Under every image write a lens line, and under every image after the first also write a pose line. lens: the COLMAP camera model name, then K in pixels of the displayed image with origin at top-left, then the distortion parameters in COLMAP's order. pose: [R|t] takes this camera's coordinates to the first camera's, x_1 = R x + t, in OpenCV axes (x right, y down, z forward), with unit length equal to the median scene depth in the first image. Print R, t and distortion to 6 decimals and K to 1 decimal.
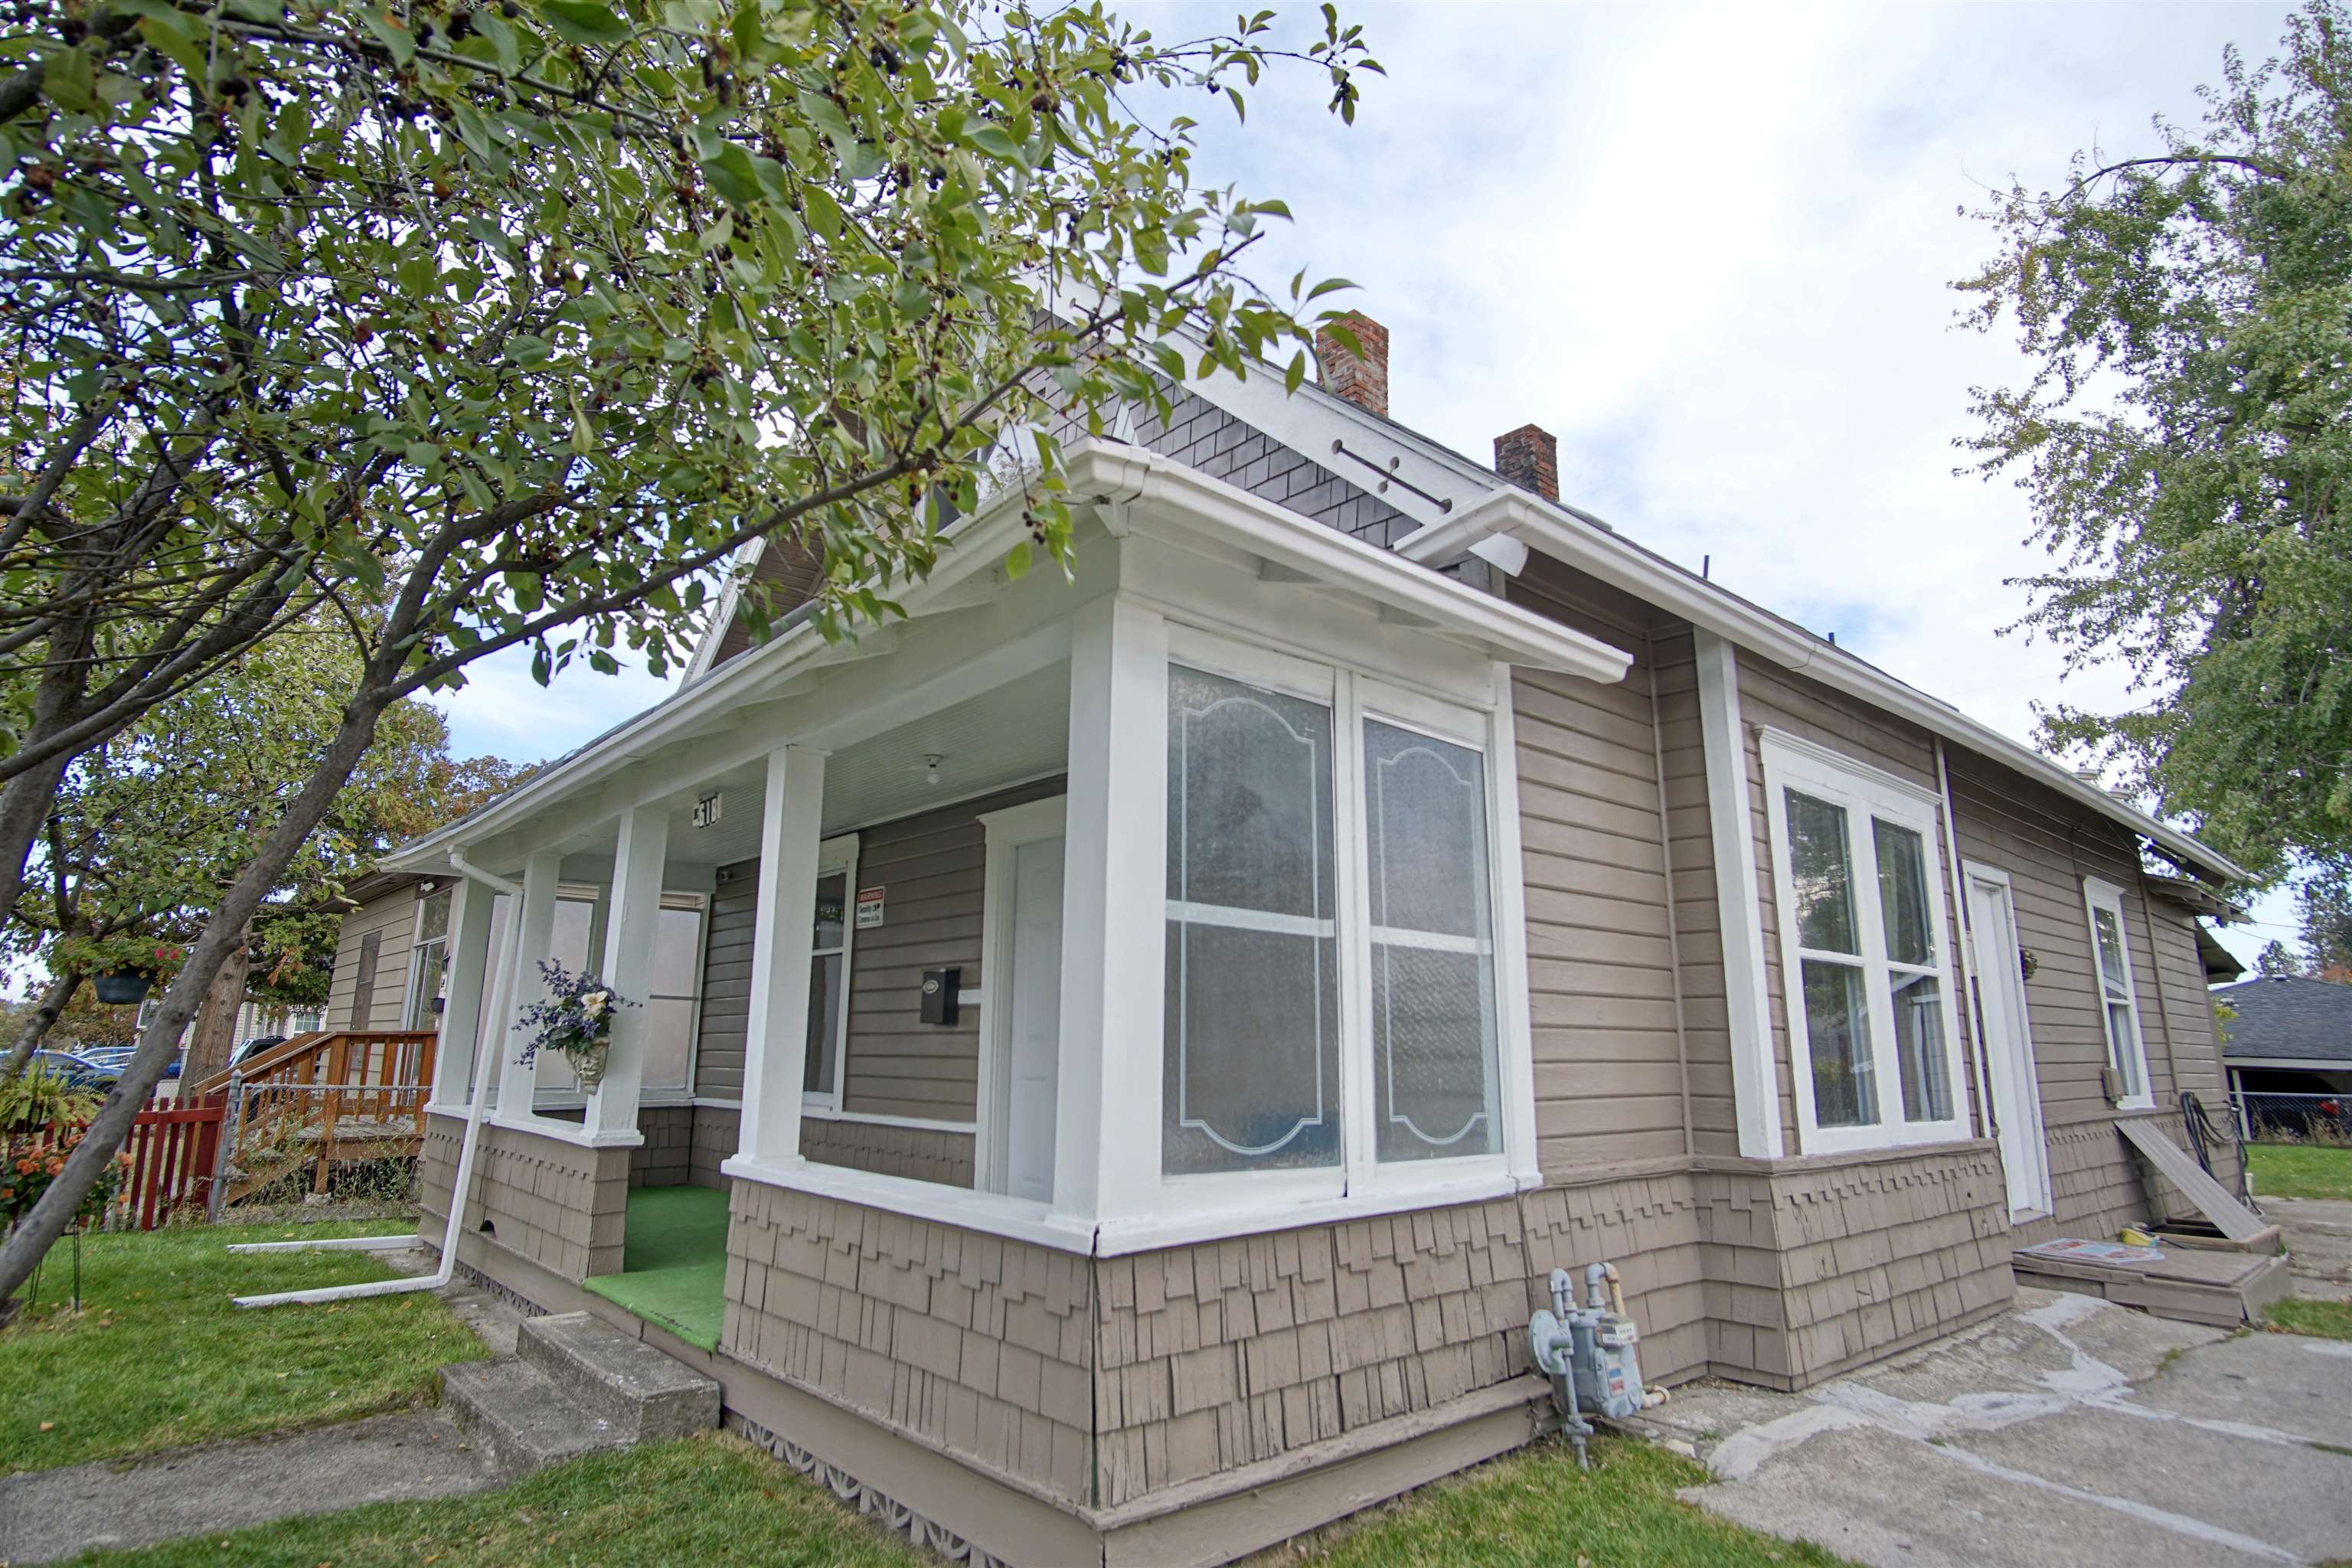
lens RADIAL K [[1273.0, 0, 1187.7], [0, 1273.0, 800.5], [0, 0, 1]] dist [-0.030171, 0.003878]
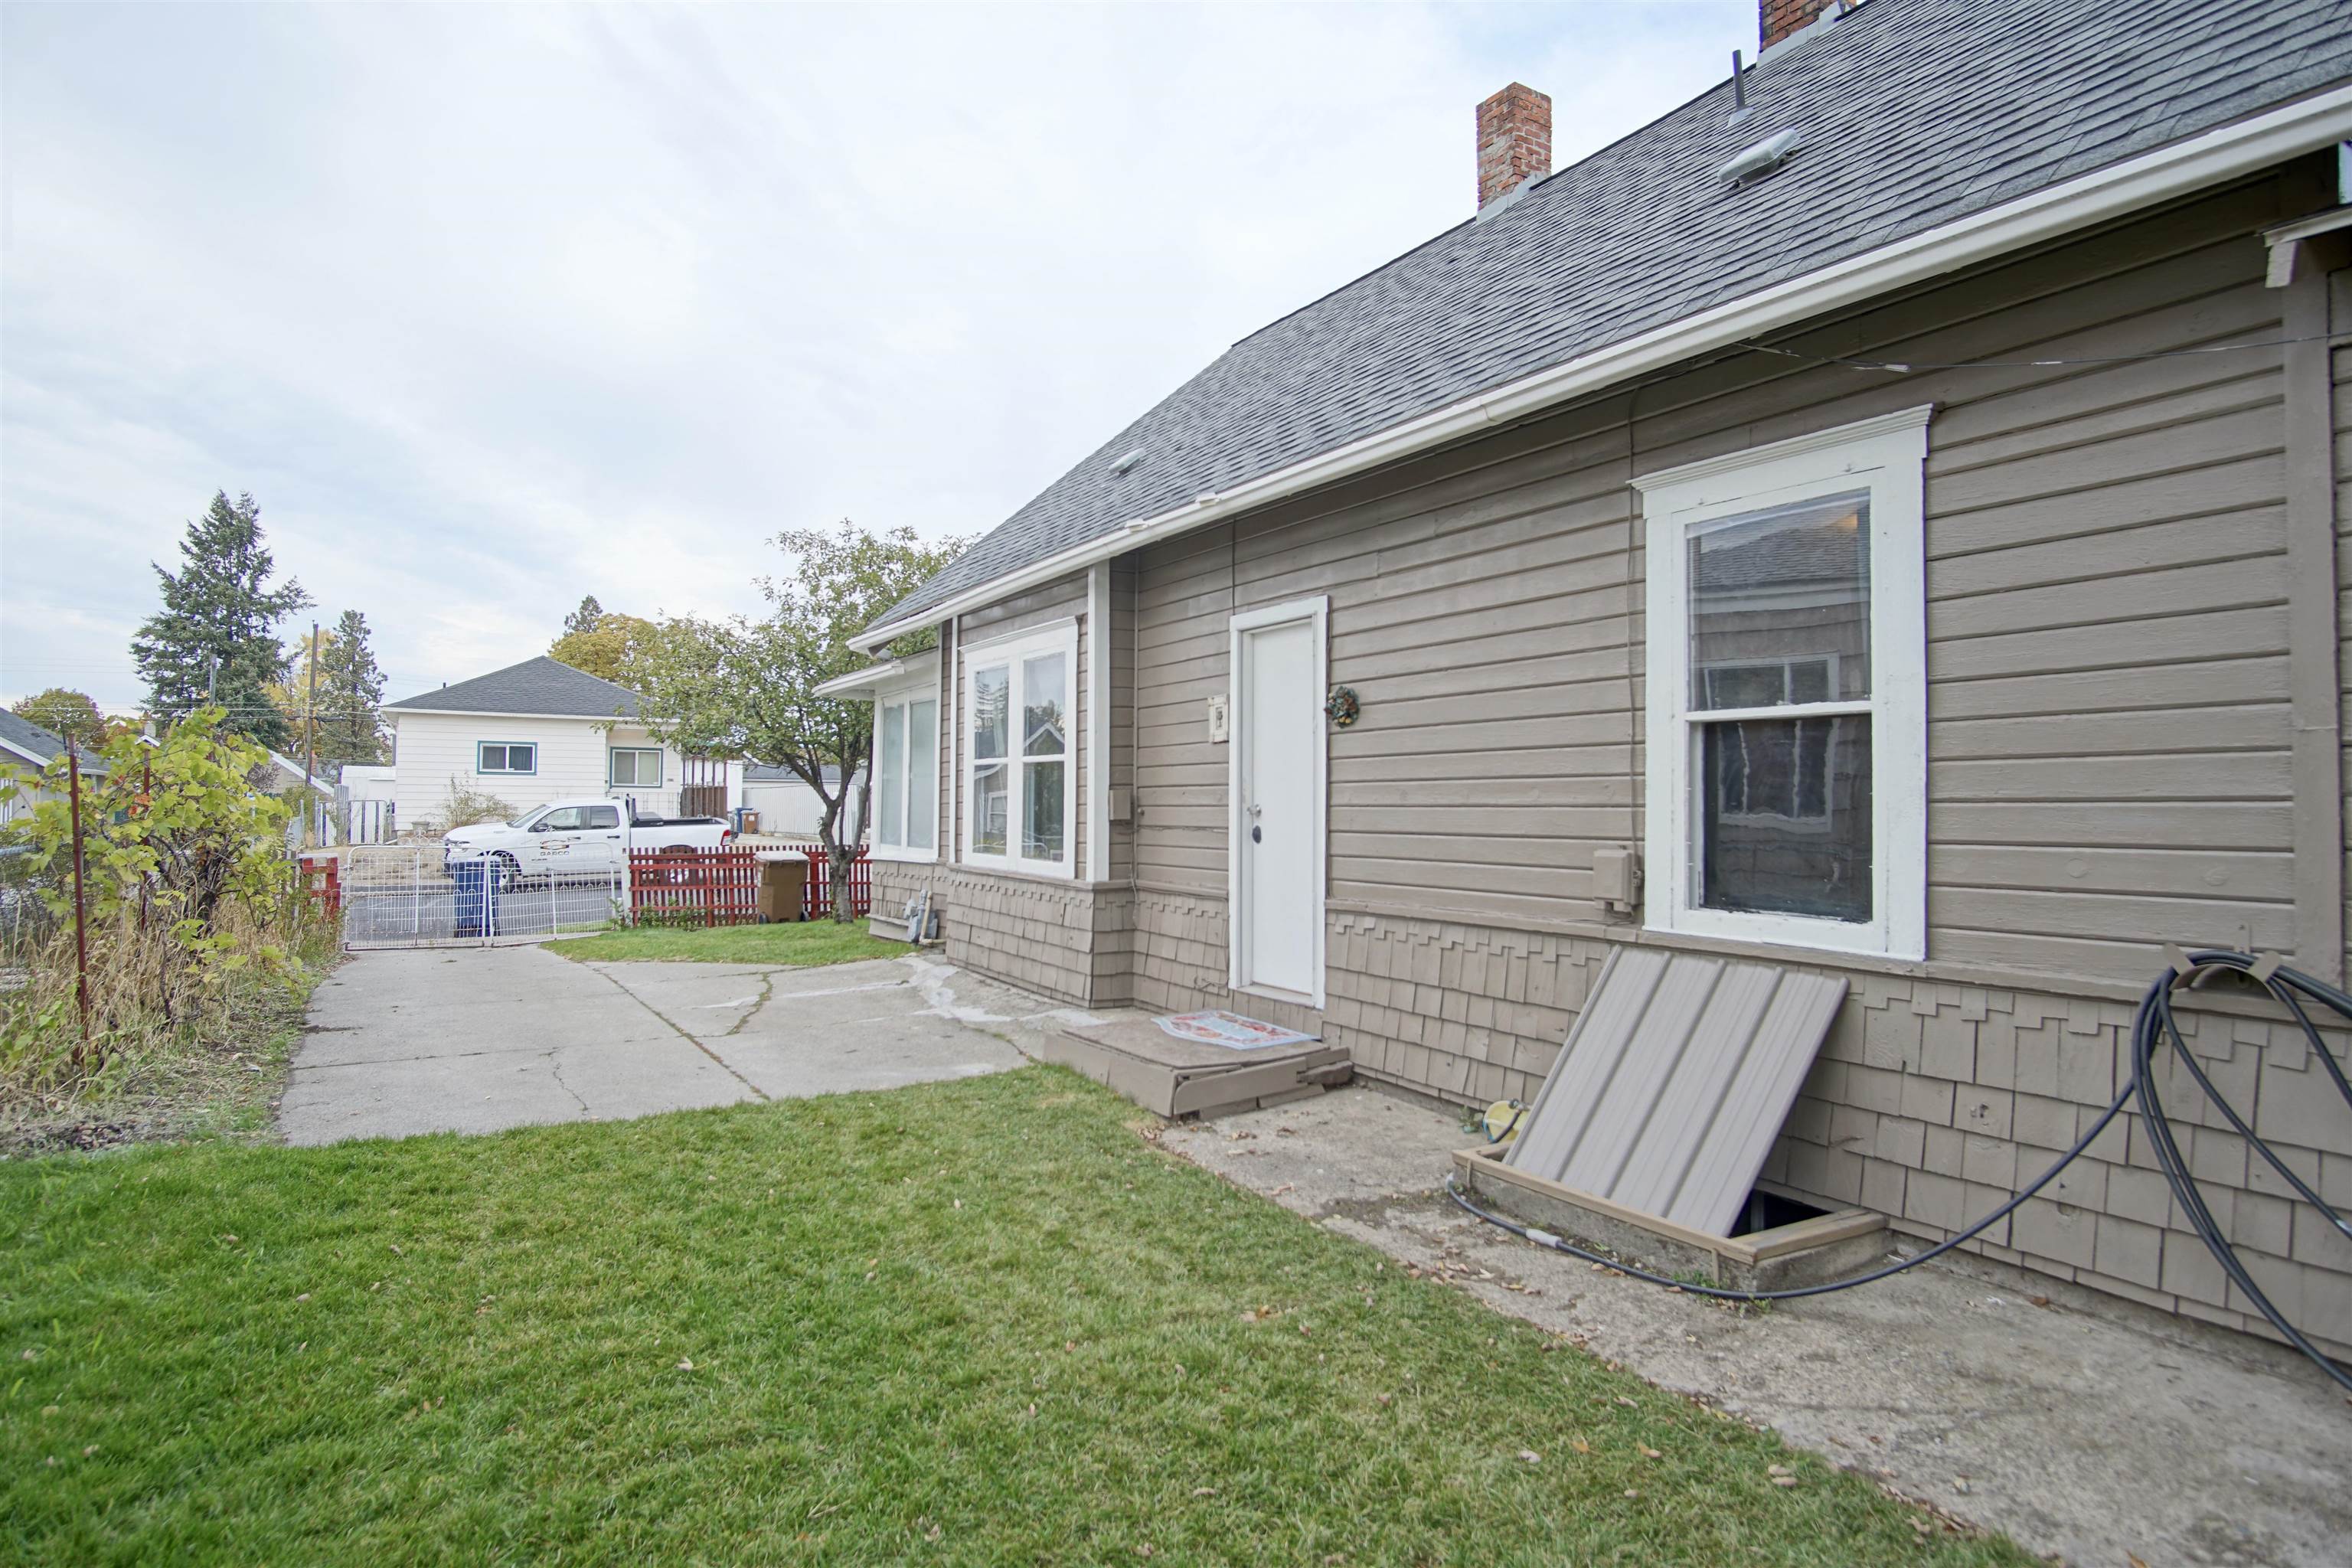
lens RADIAL K [[1273.0, 0, 1182.9], [0, 1273.0, 767.2], [0, 0, 1]] dist [-0.030171, 0.003878]
pose [[-0.183415, -0.027056, -0.982663, 0.671517], [0.201812, 0.977293, -0.064576, 0.090959], [0.962097, -0.210157, -0.173790, 0.475704]]
